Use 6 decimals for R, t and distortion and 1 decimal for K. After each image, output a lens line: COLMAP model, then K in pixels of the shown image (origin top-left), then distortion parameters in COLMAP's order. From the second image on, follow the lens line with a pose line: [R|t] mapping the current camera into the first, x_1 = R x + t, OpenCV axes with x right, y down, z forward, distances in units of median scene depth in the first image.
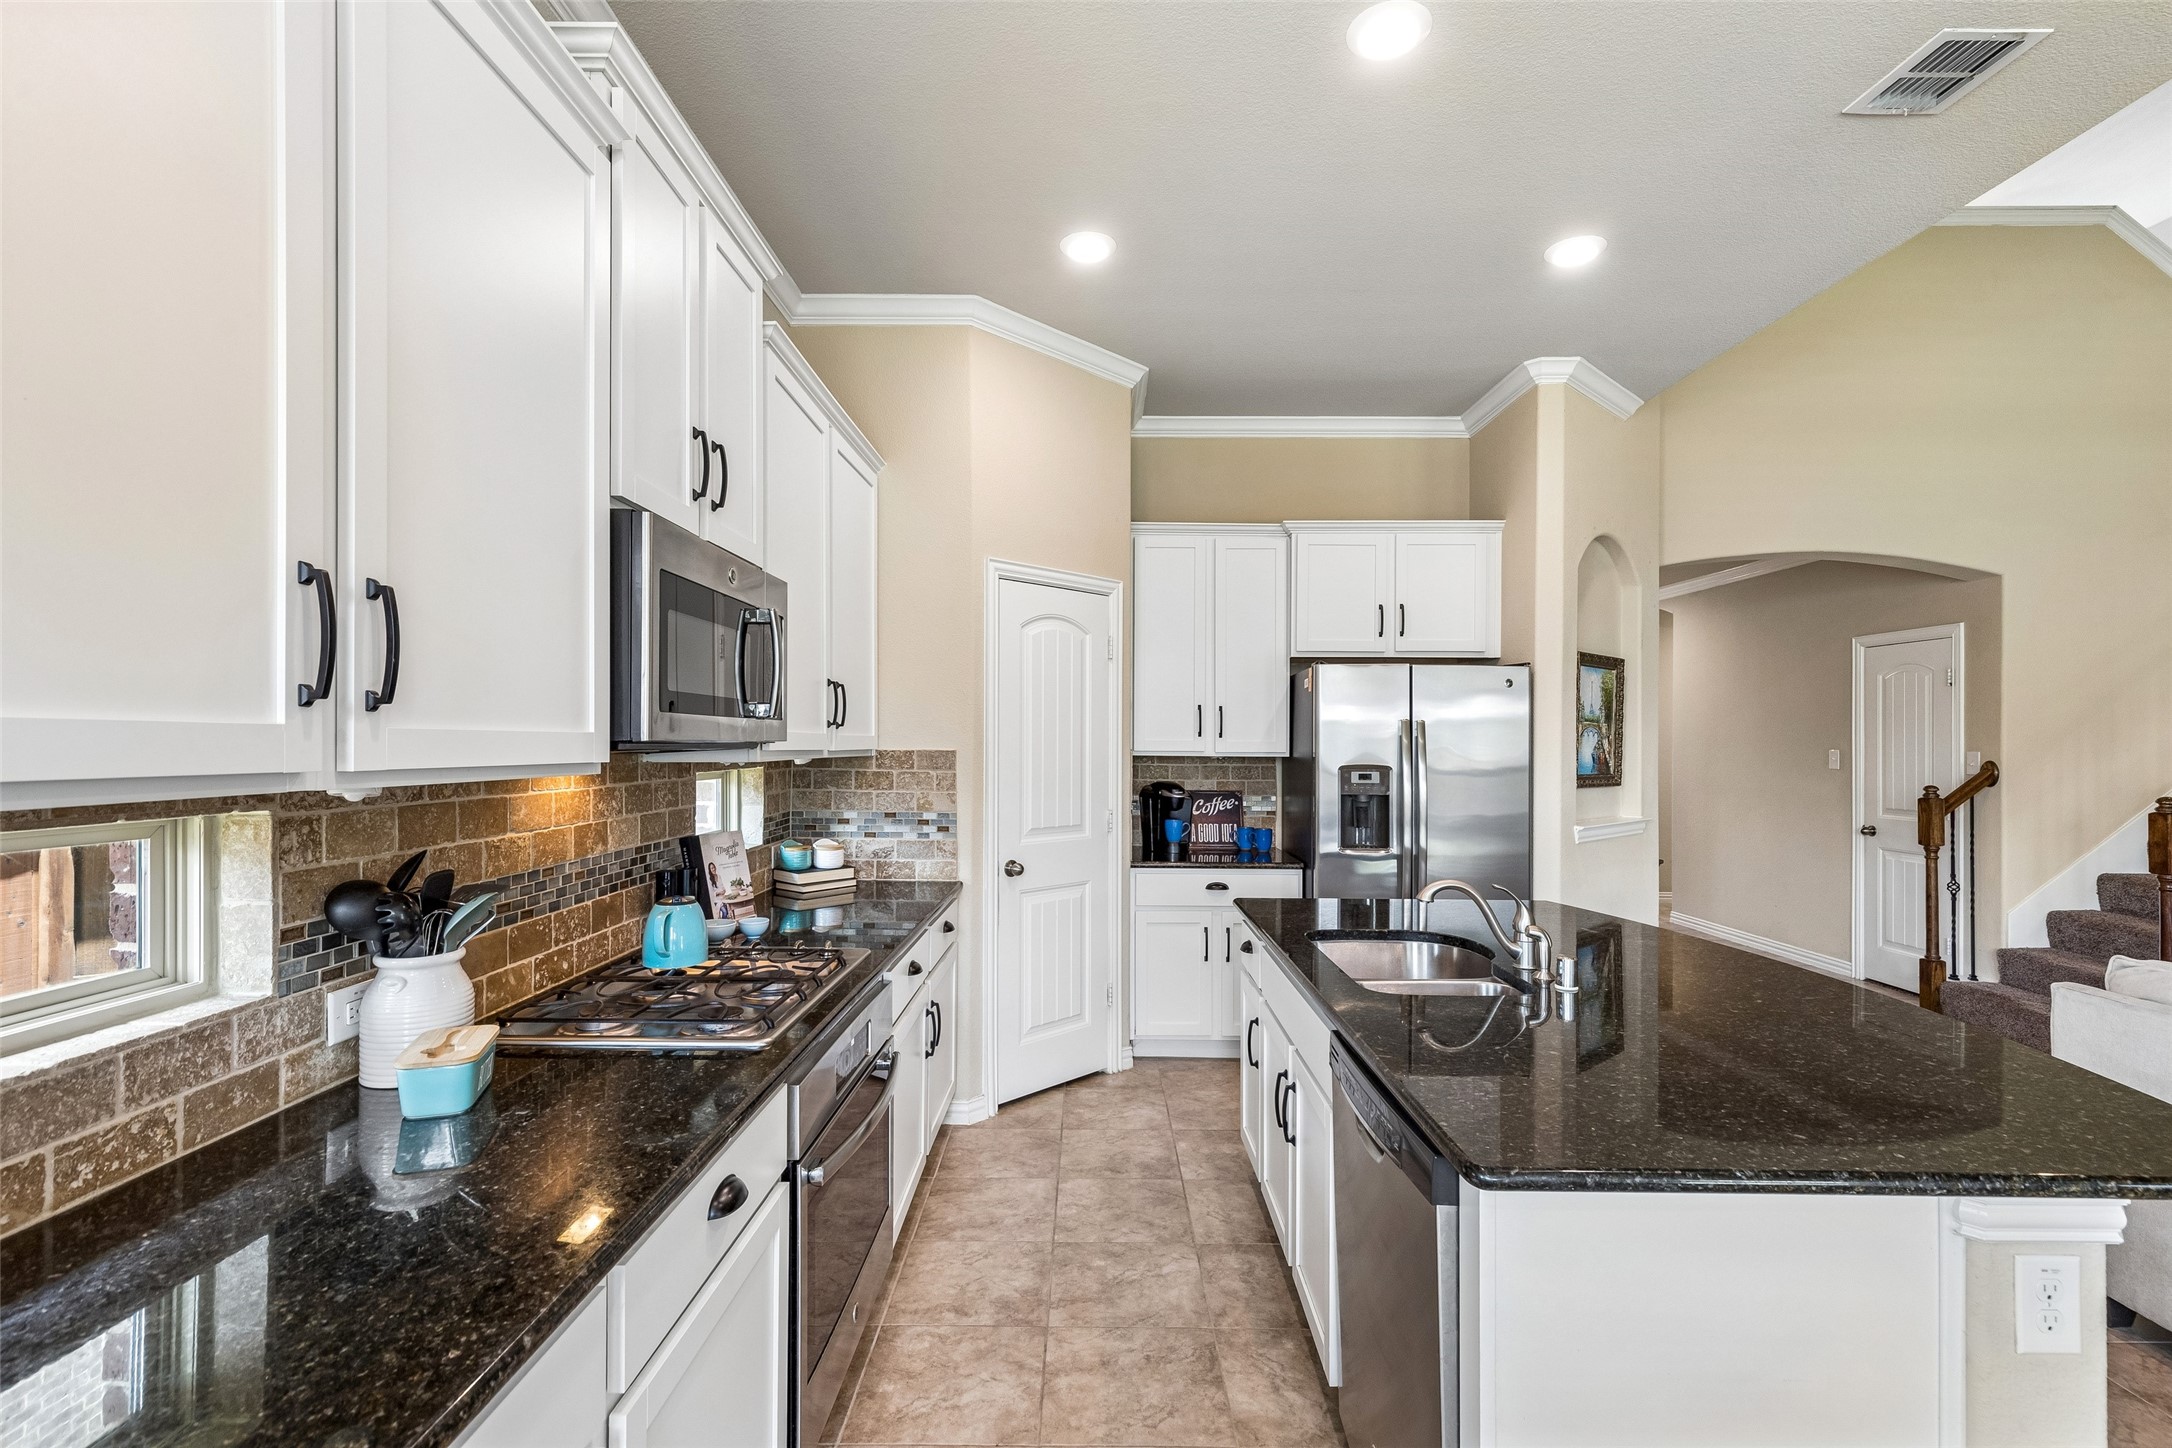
lens RADIAL K [[978.3, 0, 1097.4], [0, 978.3, 739.9], [0, 0, 1]] dist [0.008191, -0.000603]
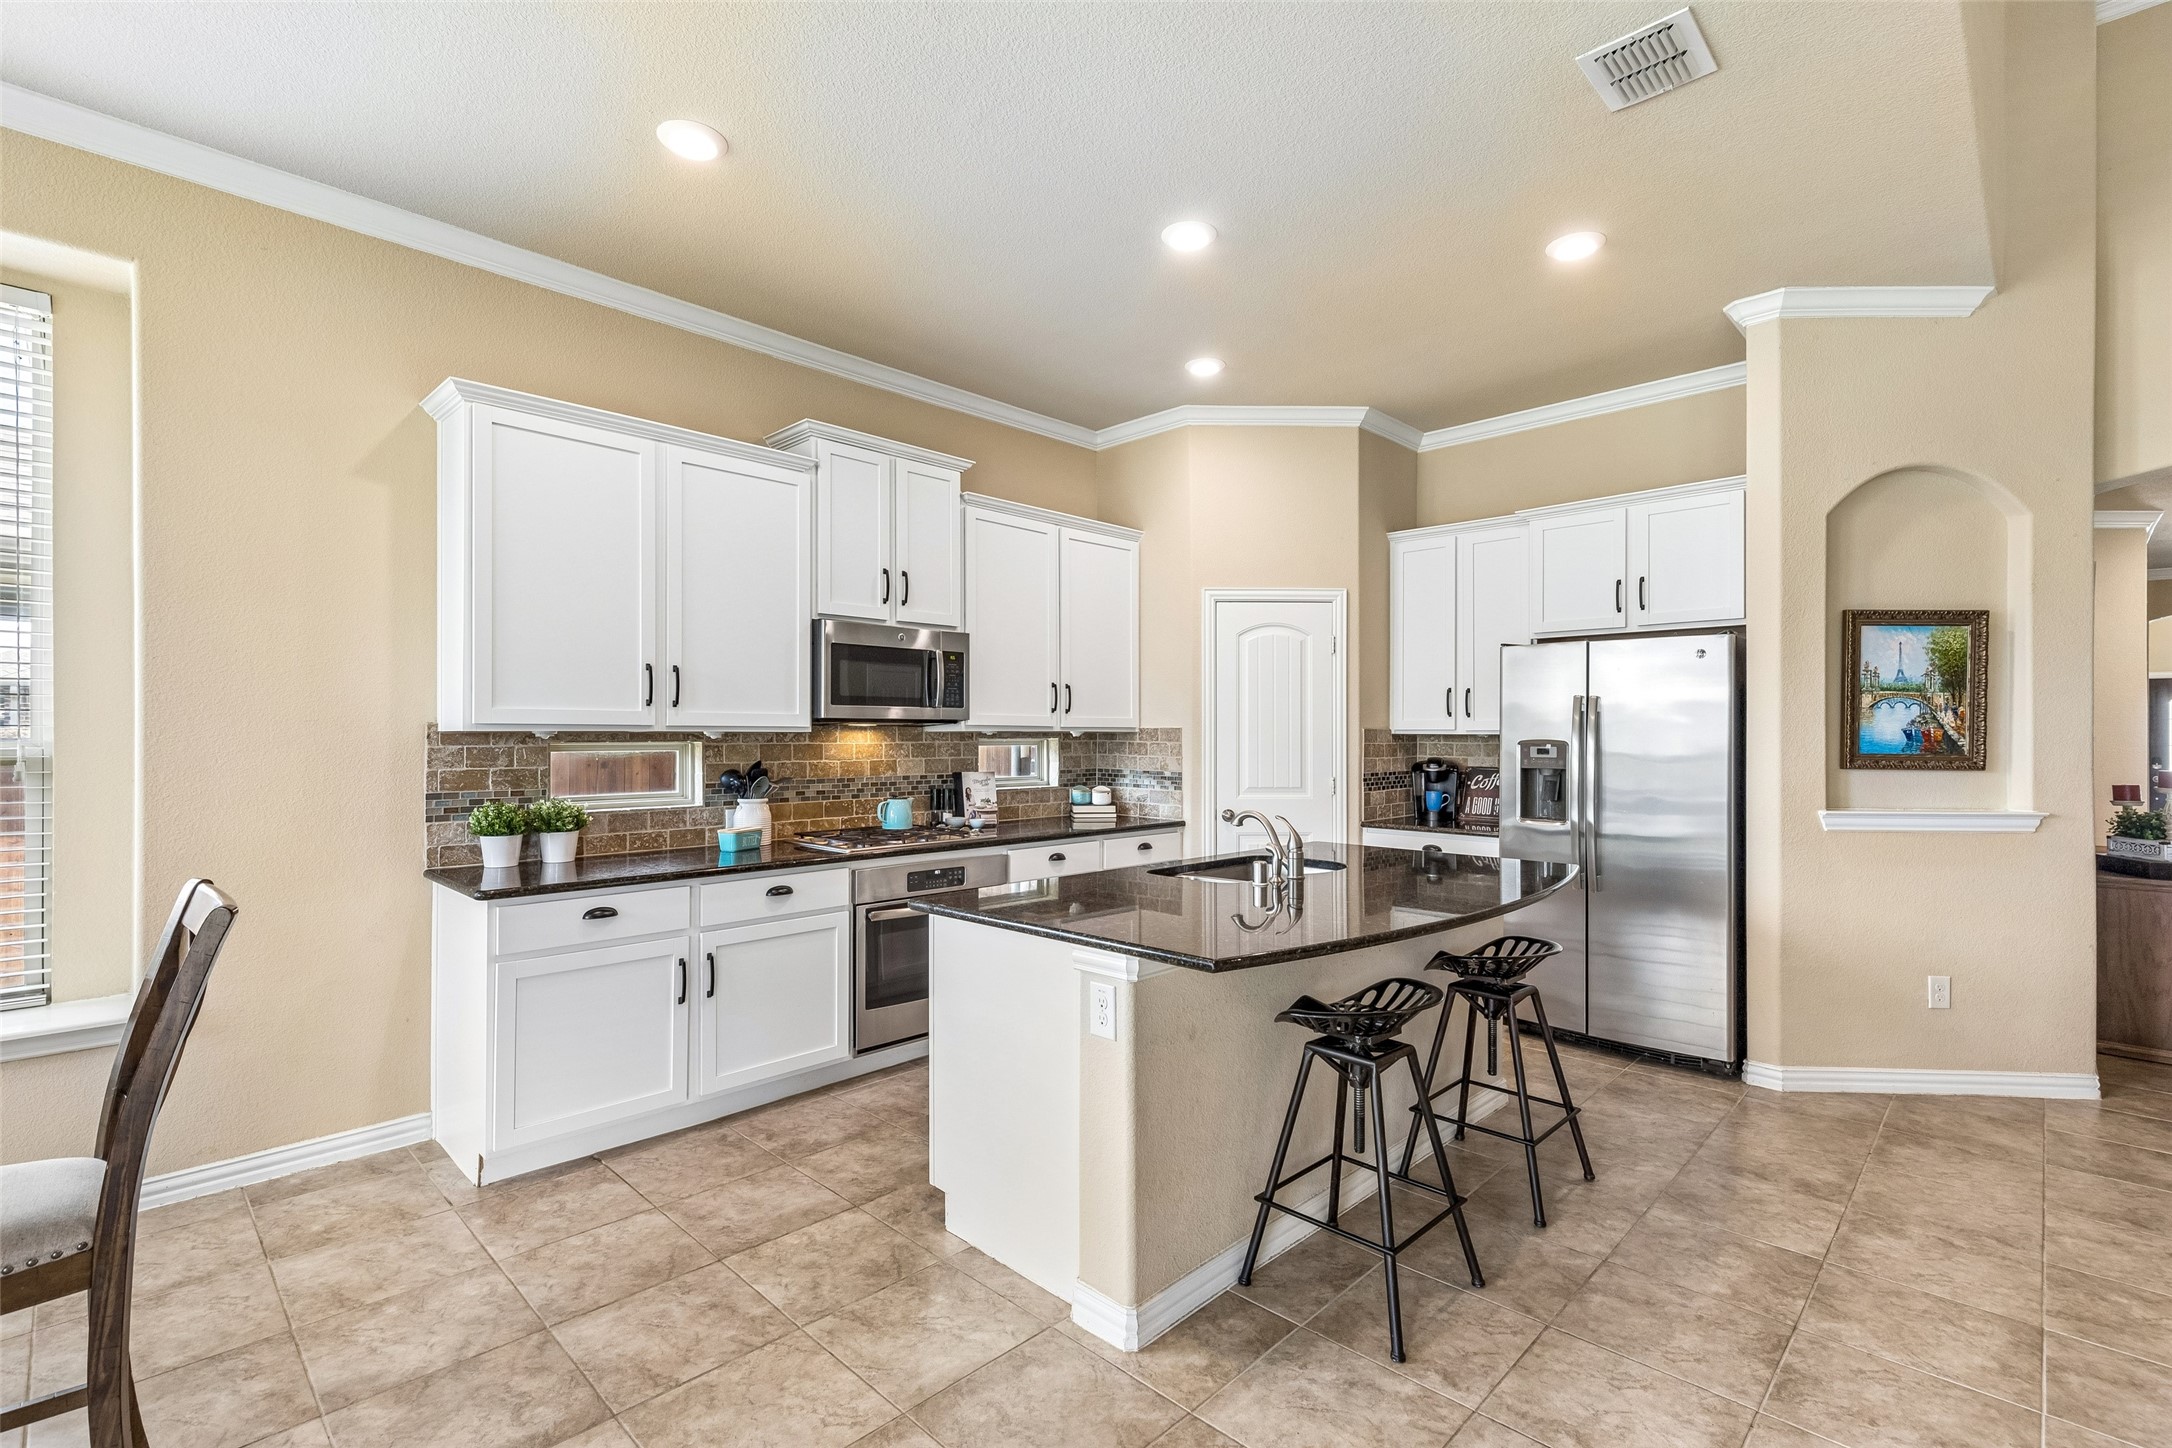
lens RADIAL K [[978.3, 0, 1091.2], [0, 978.3, 725.7], [0, 0, 1]] dist [0.008191, -0.000603]
pose [[0.714156, -0.009923, -0.699916, 0.664977], [0.003540, 0.999938, -0.010565, 0.019469], [0.699977, 0.005067, 0.714147, -0.087810]]
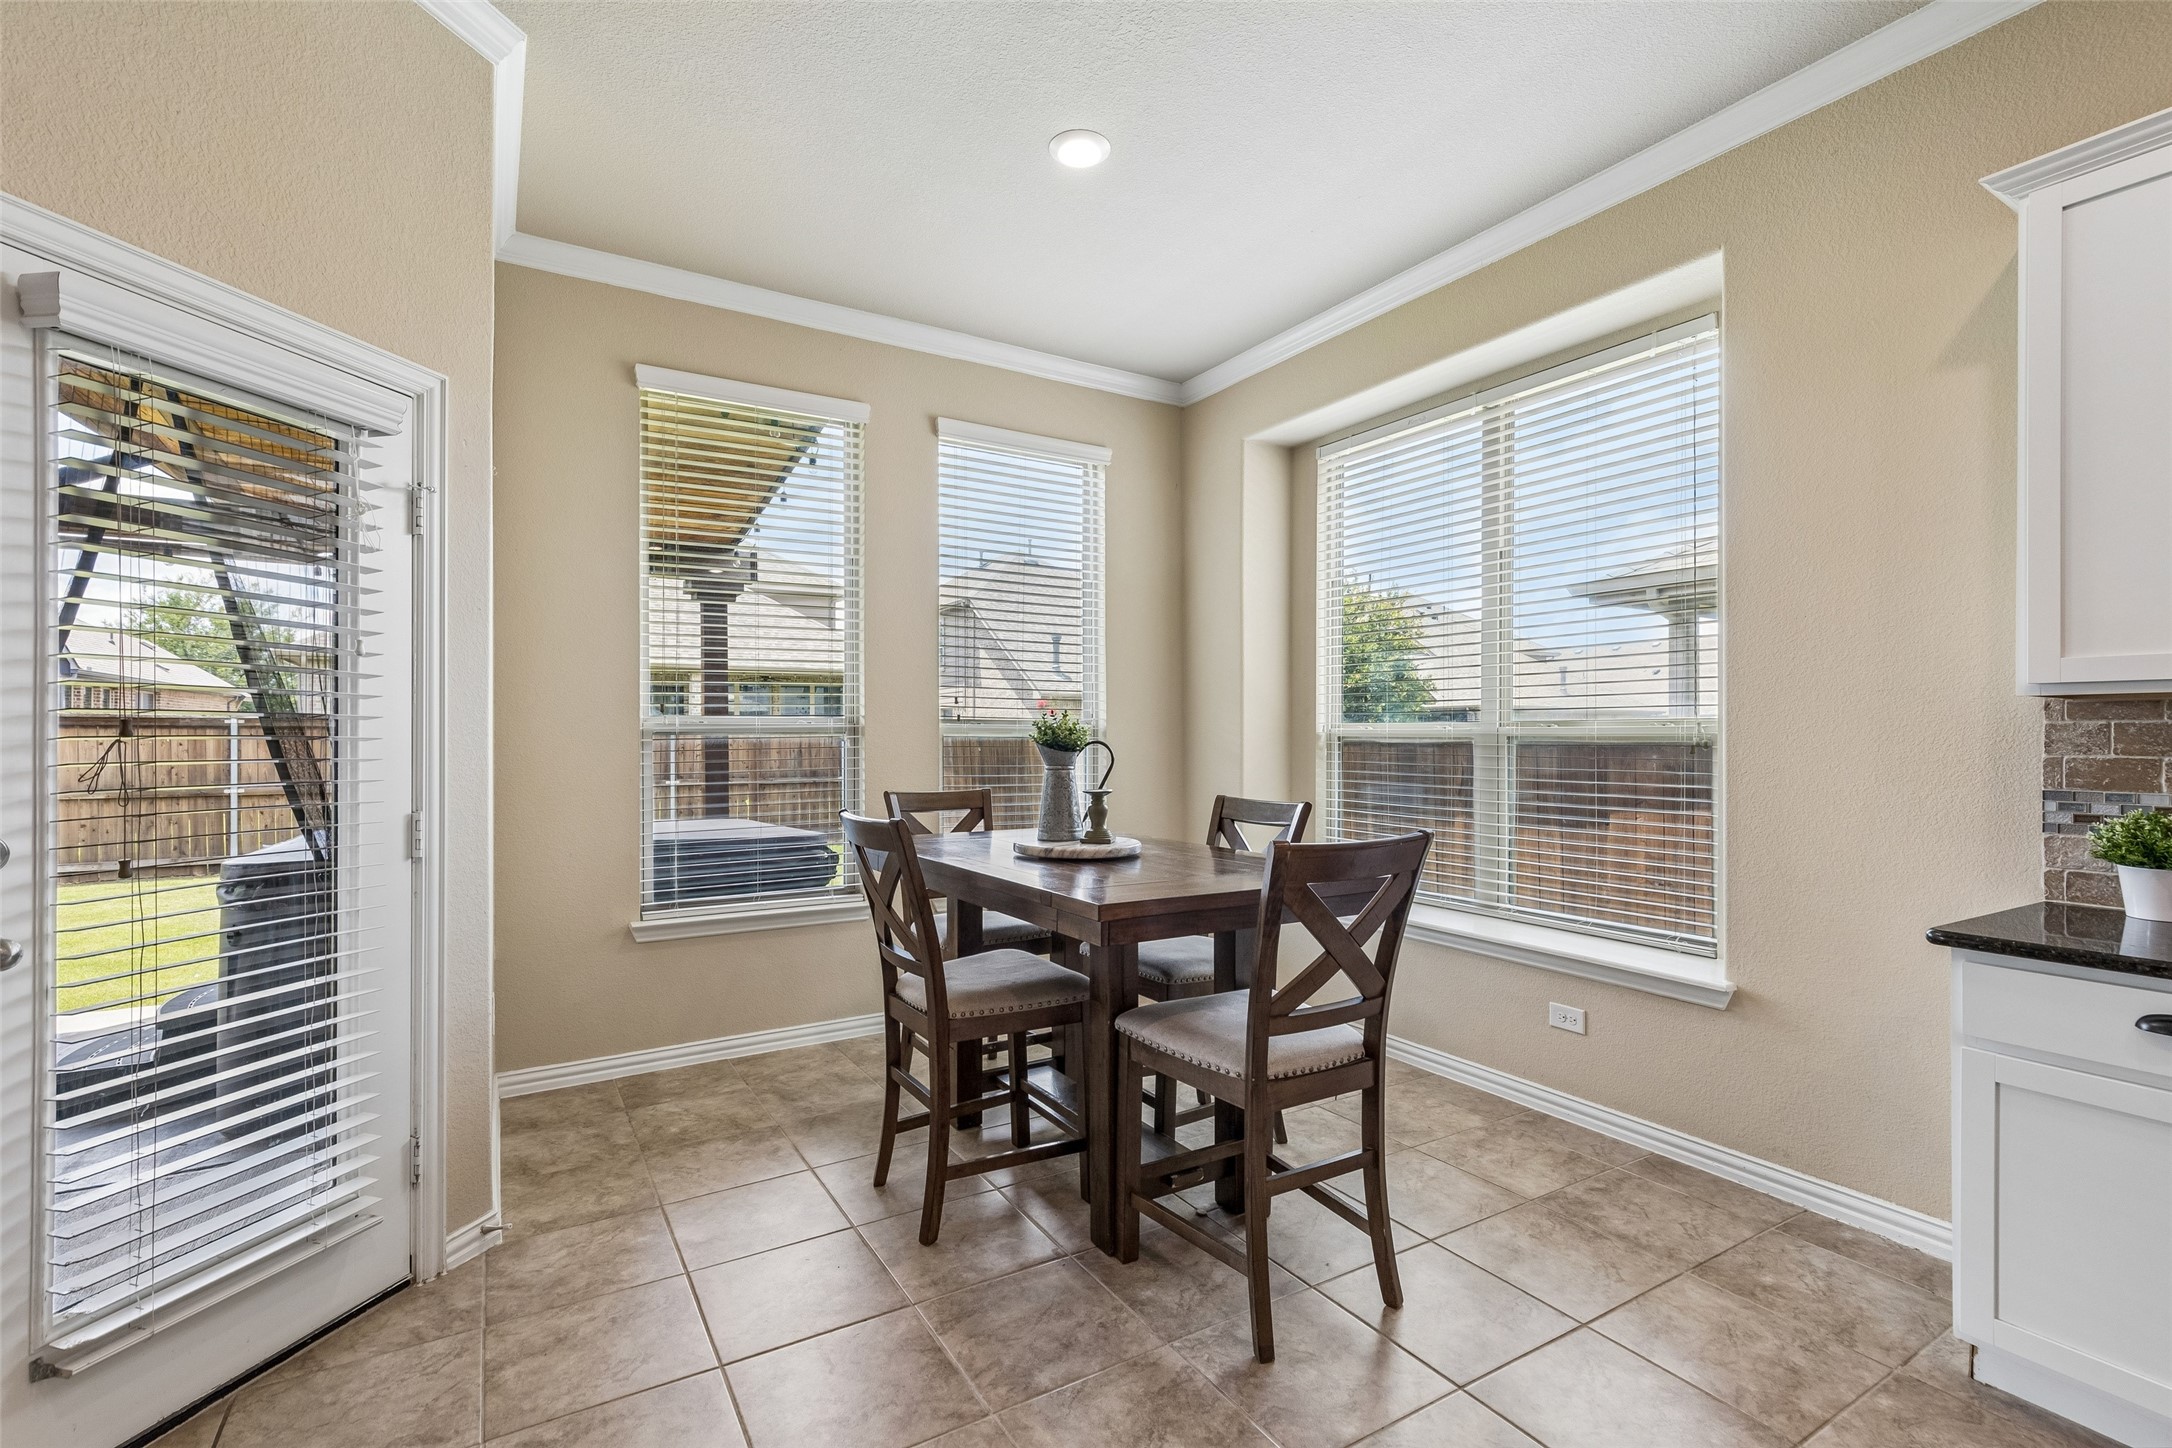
lens RADIAL K [[978.3, 0, 1081.3], [0, 978.3, 733.3], [0, 0, 1]] dist [0.008191, -0.000603]
pose [[-0.860398, -0.006945, -0.509575, 0.462736], [-0.003108, 0.999960, -0.008381, 0.038712], [0.509613, -0.005627, -0.860386, 0.302406]]
